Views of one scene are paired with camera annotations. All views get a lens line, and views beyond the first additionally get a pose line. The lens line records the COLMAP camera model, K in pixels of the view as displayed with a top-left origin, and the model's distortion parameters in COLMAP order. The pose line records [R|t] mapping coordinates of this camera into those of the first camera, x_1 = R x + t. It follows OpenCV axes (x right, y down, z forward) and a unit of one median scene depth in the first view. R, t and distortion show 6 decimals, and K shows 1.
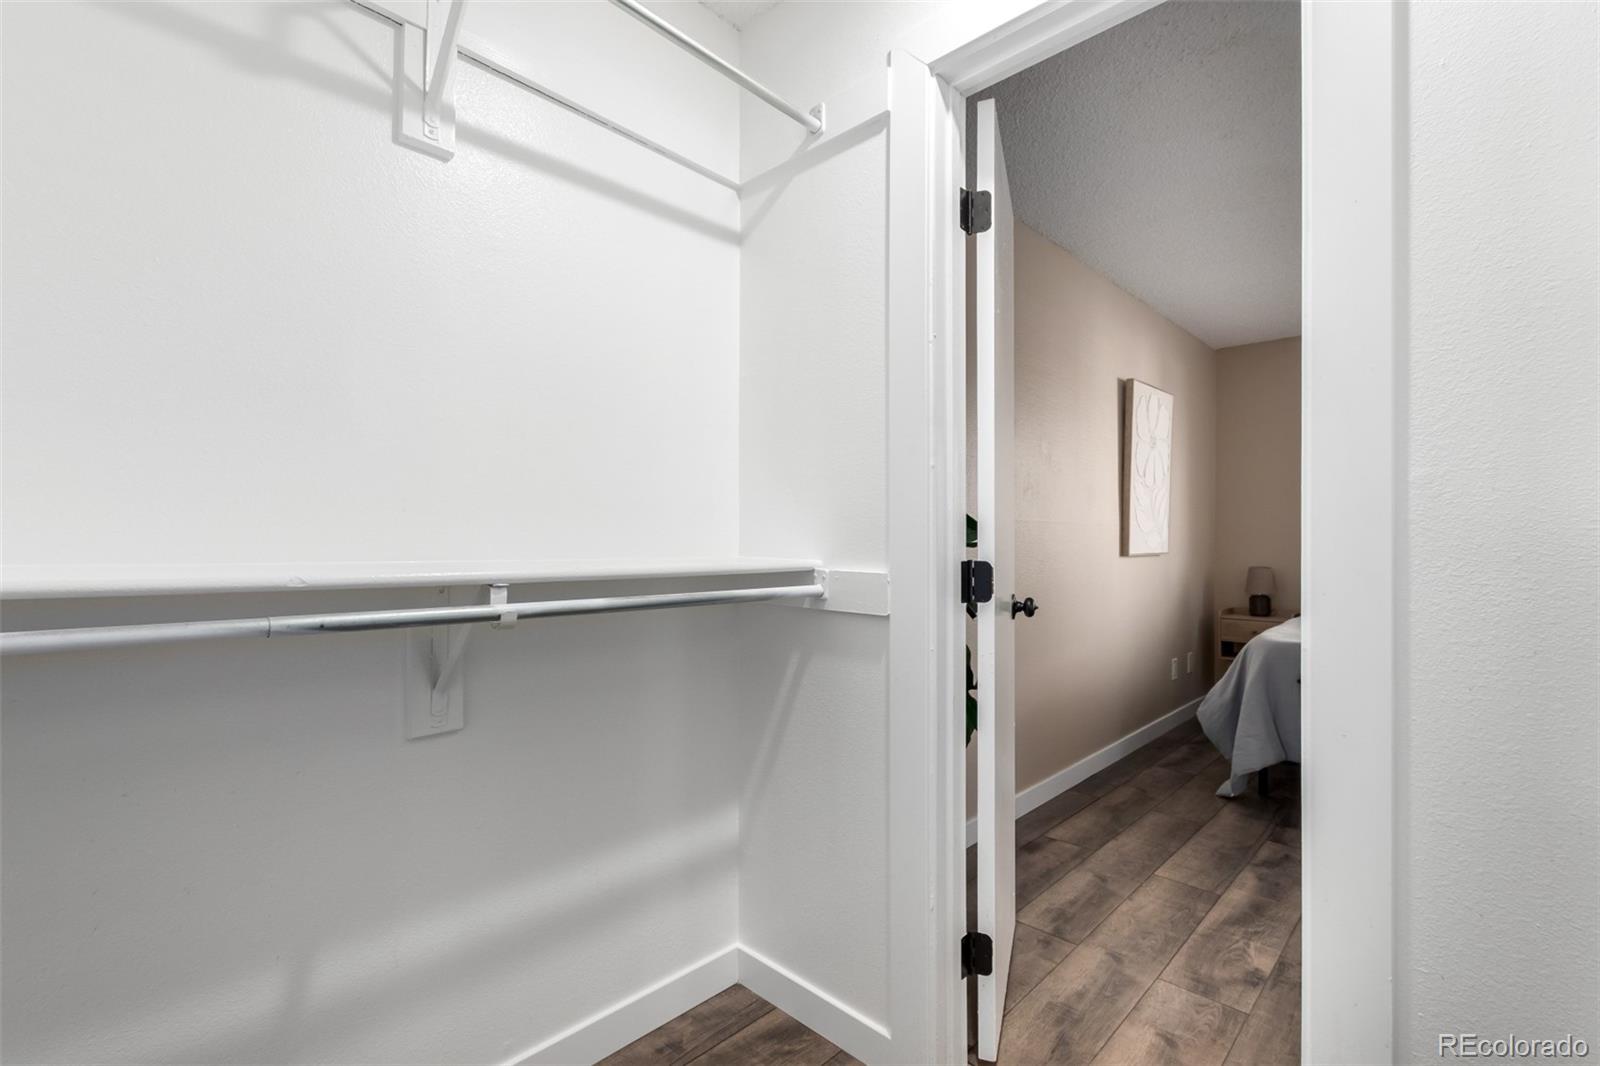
lens RADIAL K [[730.9, 0, 790.2], [0, 730.9, 548.7], [0, 0, 1]] dist [0.000356, -0.000234]
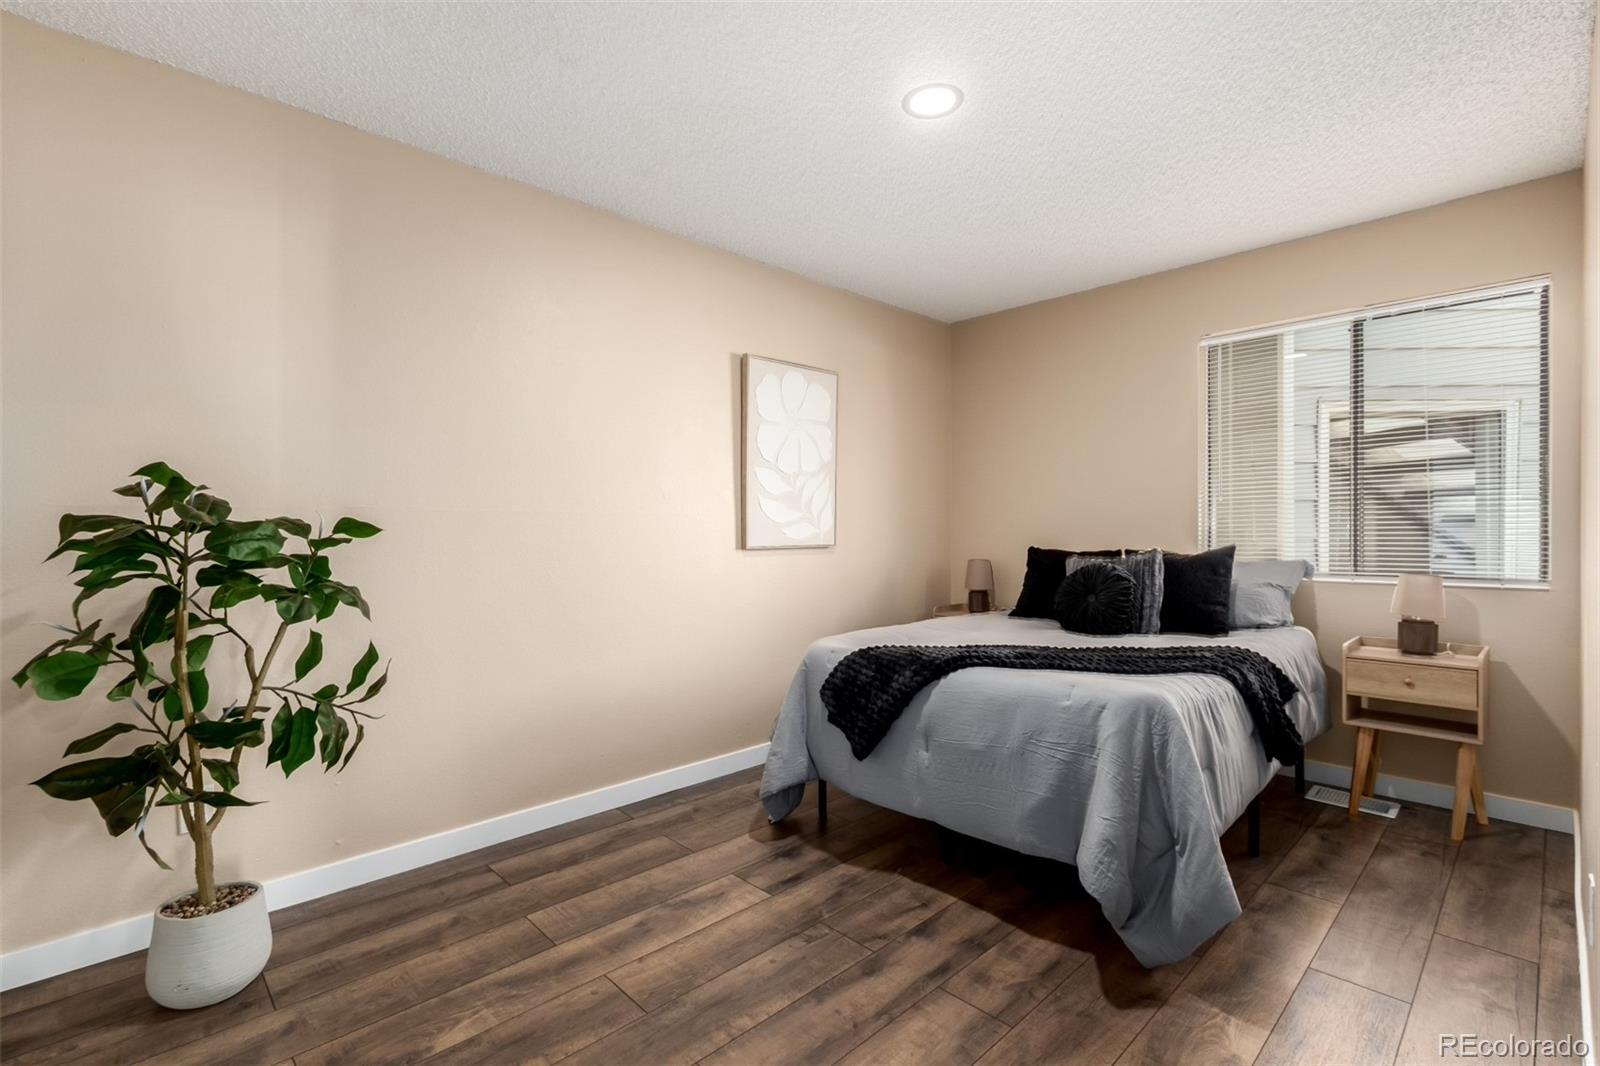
lens RADIAL K [[734.1, 0, 800.0], [0, 734.1, 533.0], [0, 0, 1]] dist [0.001512, 0.000040]
pose [[0.999519, -0.002333, -0.030931, 0.555364], [0.002110, 0.999972, -0.007217, -0.002700], [0.030947, 0.007148, 0.999495, 0.086338]]
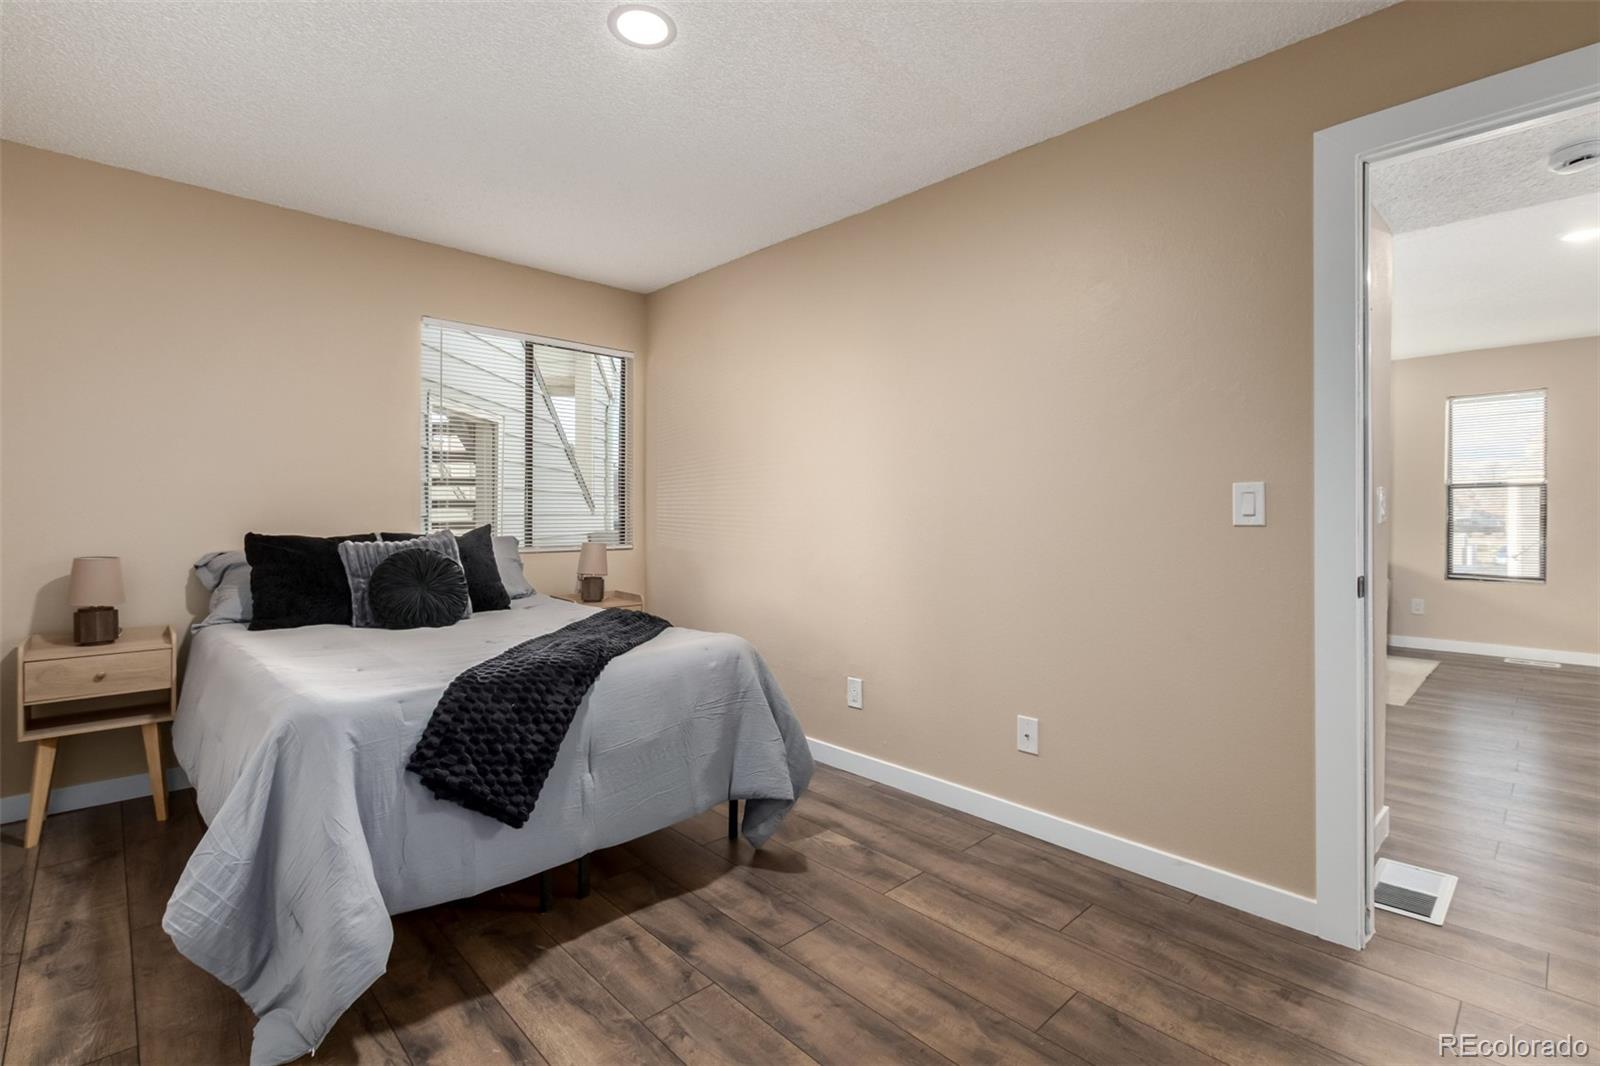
lens RADIAL K [[725.1, 0, 795.7], [0, 725.1, 514.6], [0, 0, 1]] dist [-0.000633, -0.000558]
pose [[0.037531, -0.000412, 0.999295, 0.129677], [0.007571, 0.999971, 0.000128, -0.004432], [-0.999267, 0.007561, 0.037533, 0.547353]]
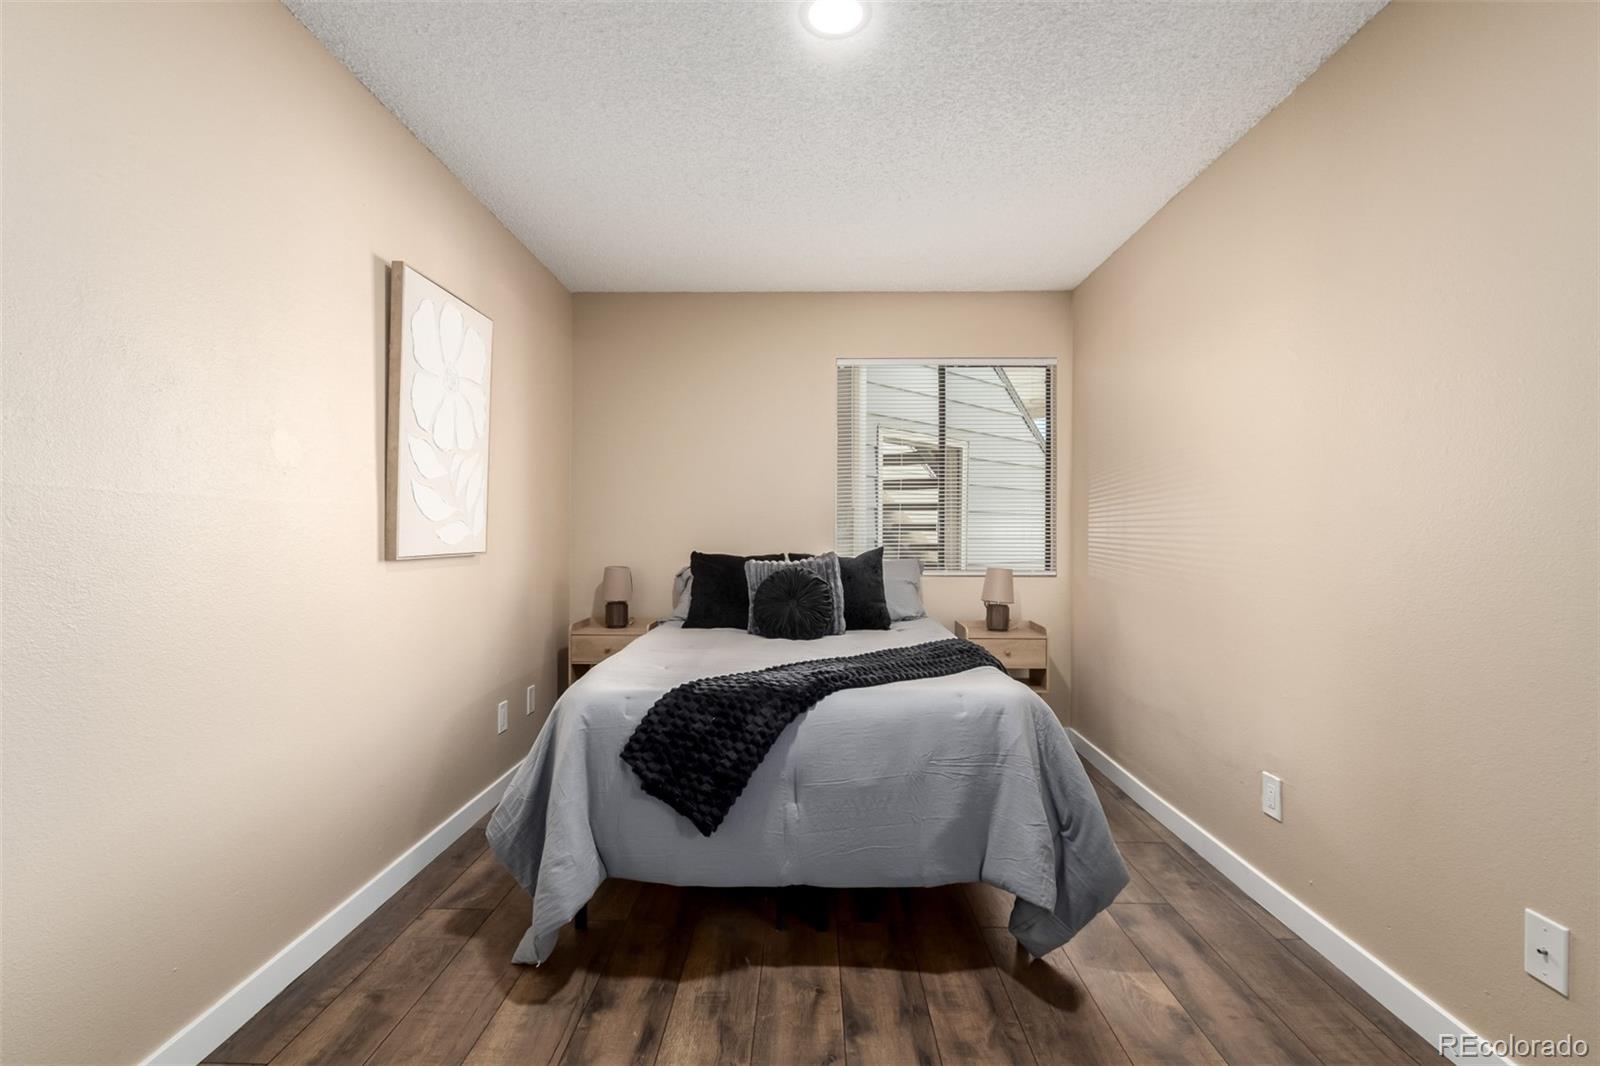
lens RADIAL K [[726.3, 0, 800.4], [0, 726.3, 530.4], [0, 0, 1]] dist [0.000685, -0.000129]
pose [[0.727952, 0.007166, 0.685591, 0.296047], [0.003574, 0.999892, -0.014245, -0.003840], [-0.685619, 0.012820, 0.727848, 0.341042]]
